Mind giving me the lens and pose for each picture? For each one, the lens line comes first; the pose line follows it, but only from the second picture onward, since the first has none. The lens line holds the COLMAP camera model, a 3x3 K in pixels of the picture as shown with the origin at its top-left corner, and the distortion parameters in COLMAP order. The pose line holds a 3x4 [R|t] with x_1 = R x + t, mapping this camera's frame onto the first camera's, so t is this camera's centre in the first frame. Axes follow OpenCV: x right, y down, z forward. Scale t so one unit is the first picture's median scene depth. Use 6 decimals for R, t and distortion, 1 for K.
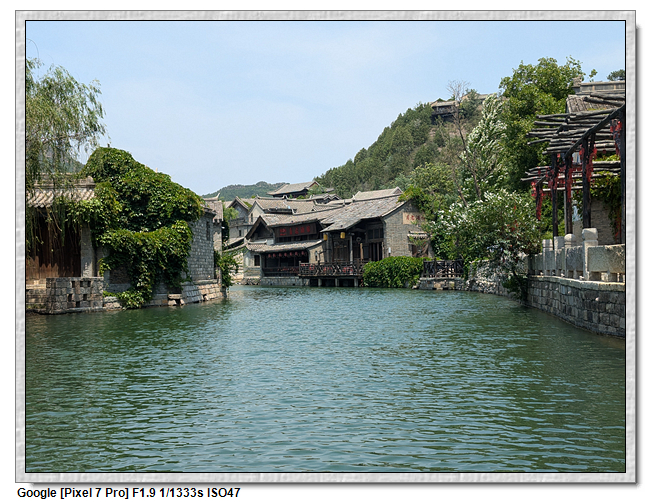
lens RADIAL K [[816.5, 0, 324.2], [0, 816.5, 250.2], [0, 0, 1]] dist [0.115855, 0.000000]
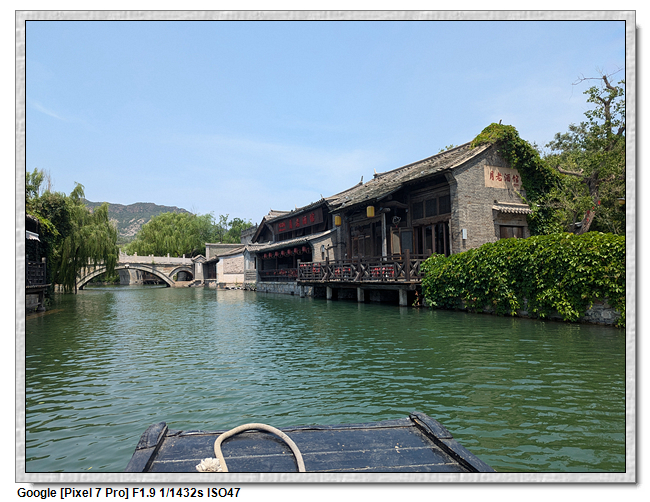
lens RADIAL K [[476.4, 0, 324.3], [0, 476.4, 251.2], [0, 0, 1]] dist [0.003691, -0.001781]
pose [[0.999983, 0.000758, -0.005759, -0.006482], [-0.000898, 0.999703, -0.024366, 0.015827], [0.005739, 0.024371, 0.999687, 0.606967]]
